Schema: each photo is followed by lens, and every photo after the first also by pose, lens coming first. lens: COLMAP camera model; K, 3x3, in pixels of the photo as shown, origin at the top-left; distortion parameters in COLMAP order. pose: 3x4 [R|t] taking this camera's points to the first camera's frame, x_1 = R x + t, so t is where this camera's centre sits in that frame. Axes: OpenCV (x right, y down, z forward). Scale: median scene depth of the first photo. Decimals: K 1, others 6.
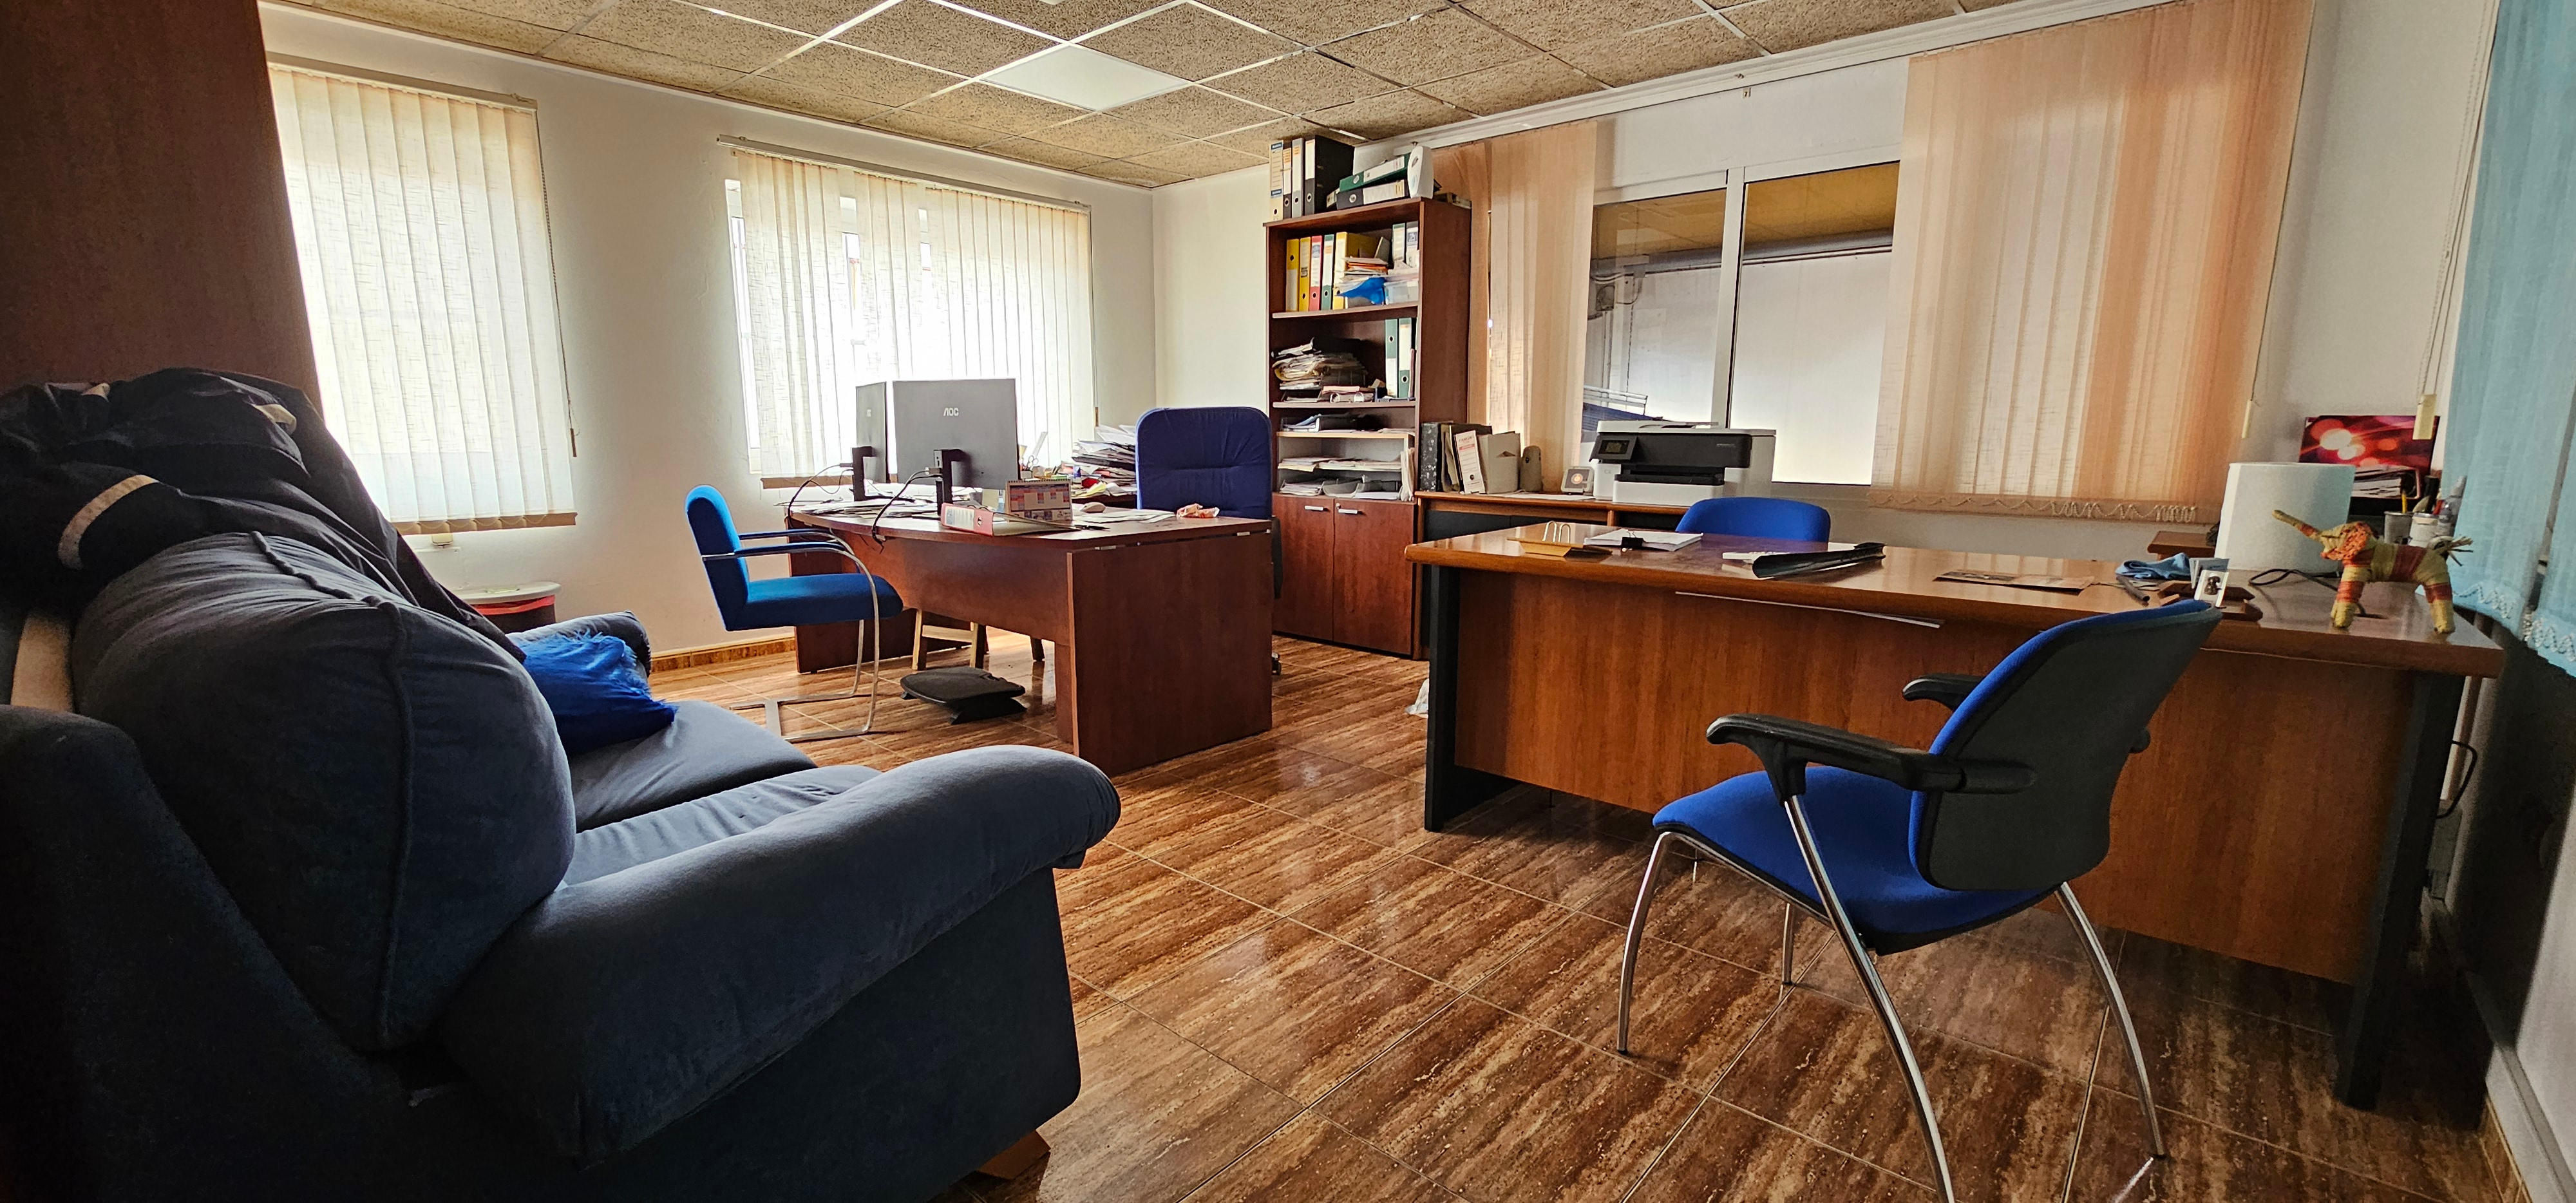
lens RADIAL K [[1045.6, 0, 1294.4], [0, 1045.6, 601.2], [0, 0, 1]] dist [0.000574, 0.000072]
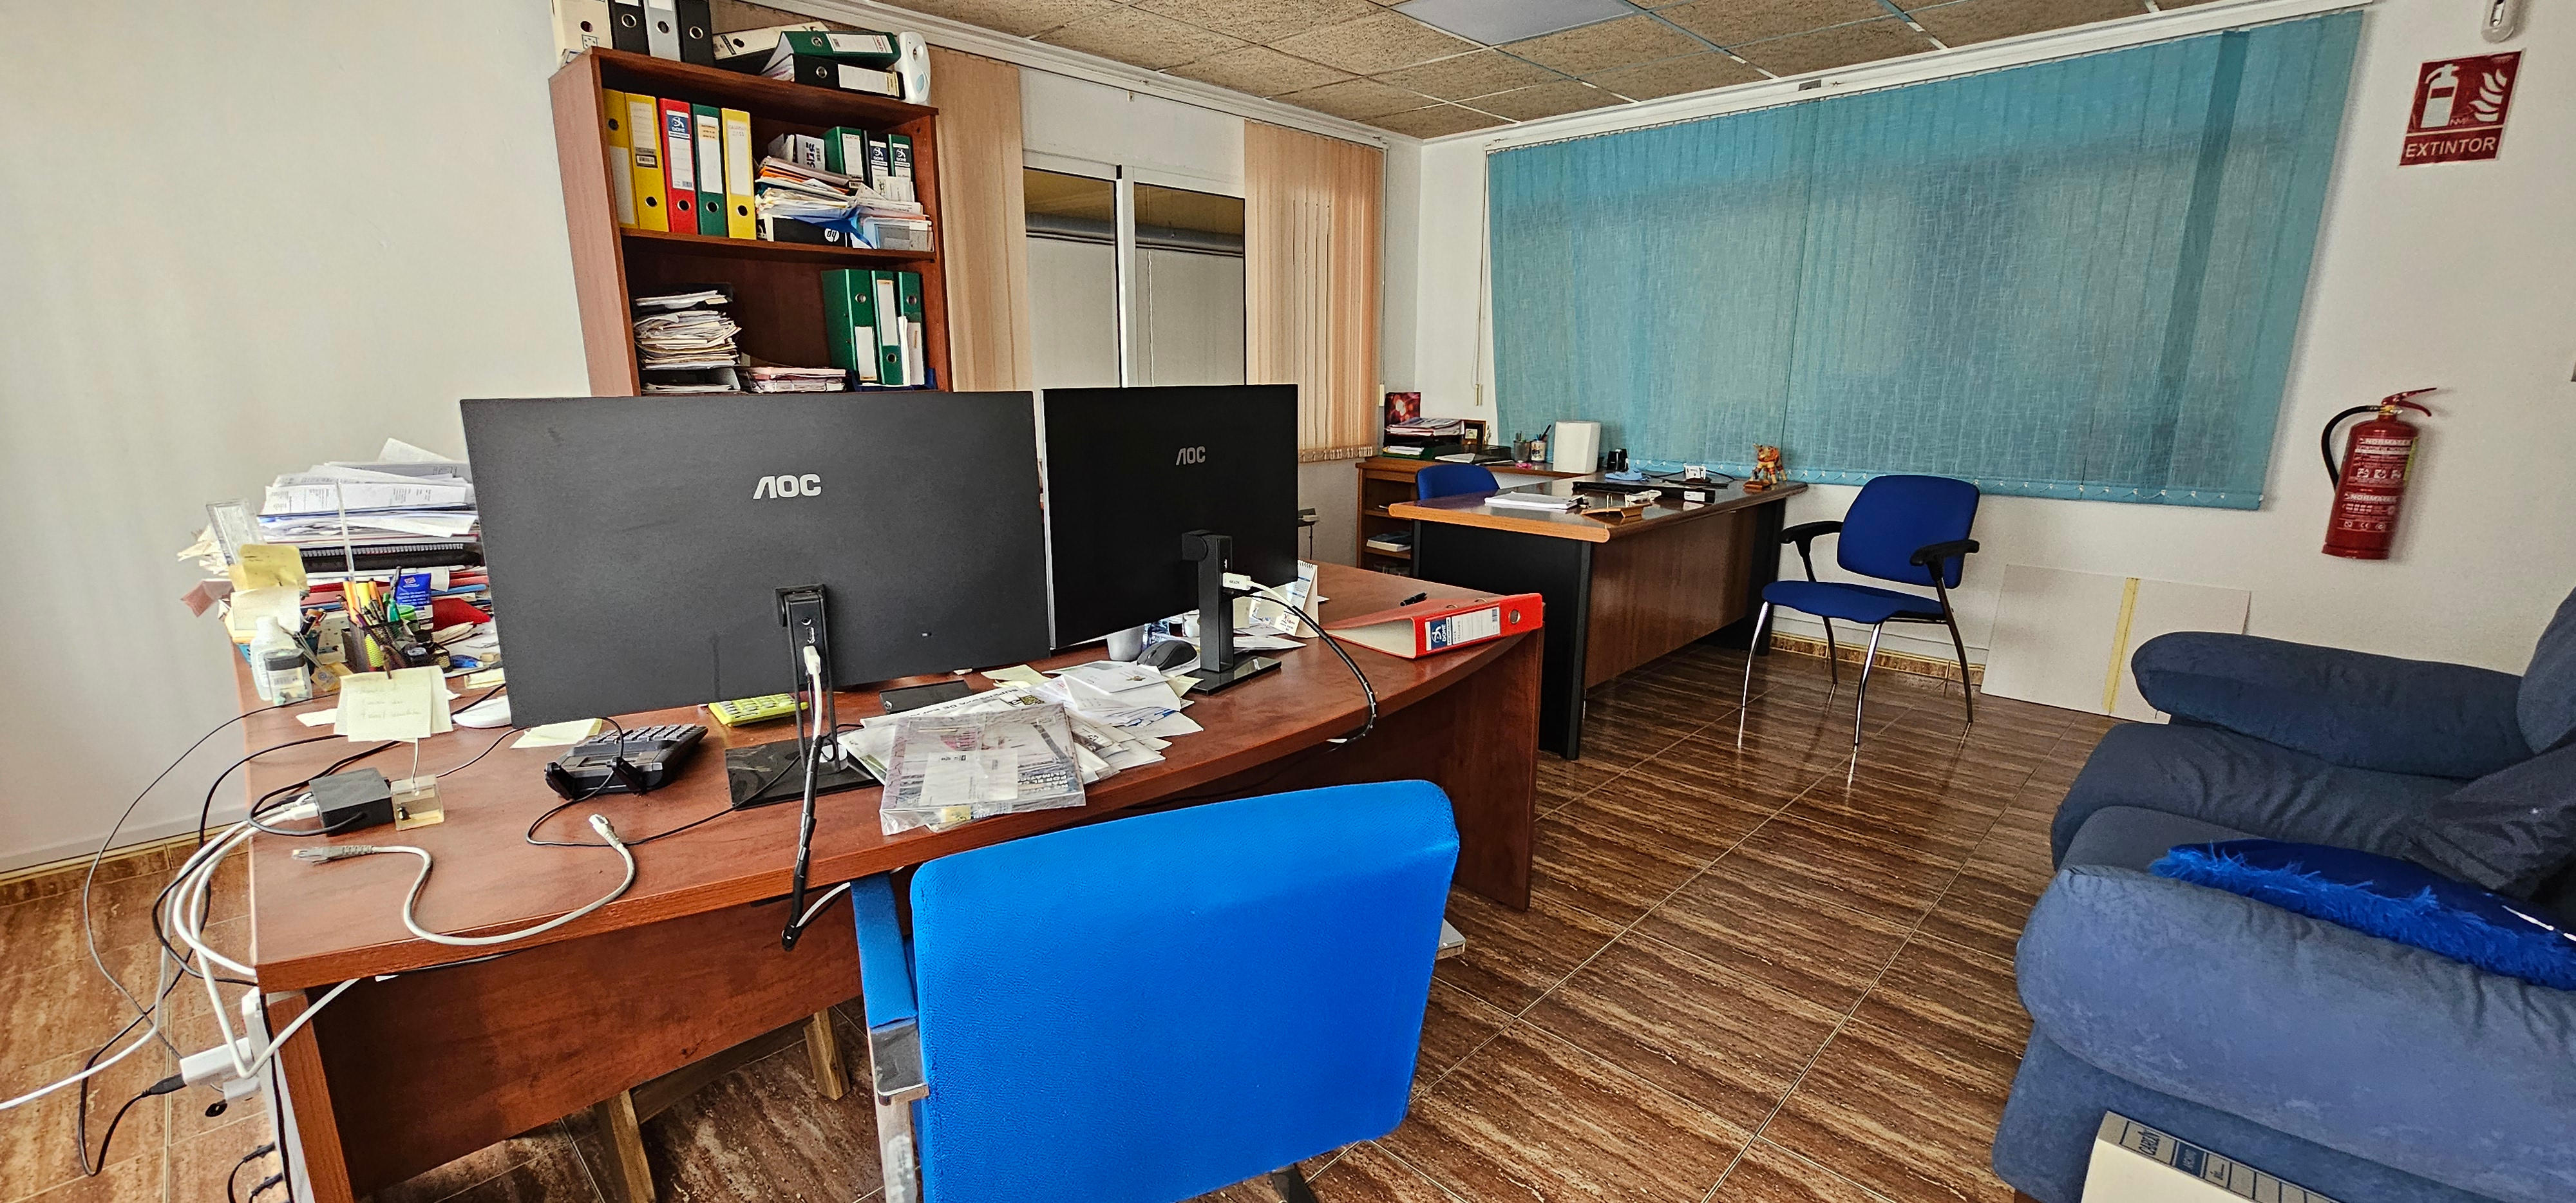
lens RADIAL K [[1045.6, 0, 1294.4], [0, 1045.6, 601.2], [0, 0, 1]] dist [0.000574, 0.000072]
pose [[0.047907, -0.221478, 0.973988, -0.606035], [0.168860, 0.962868, 0.210644, -0.158221], [-0.984475, 0.154376, 0.083527, 0.701530]]
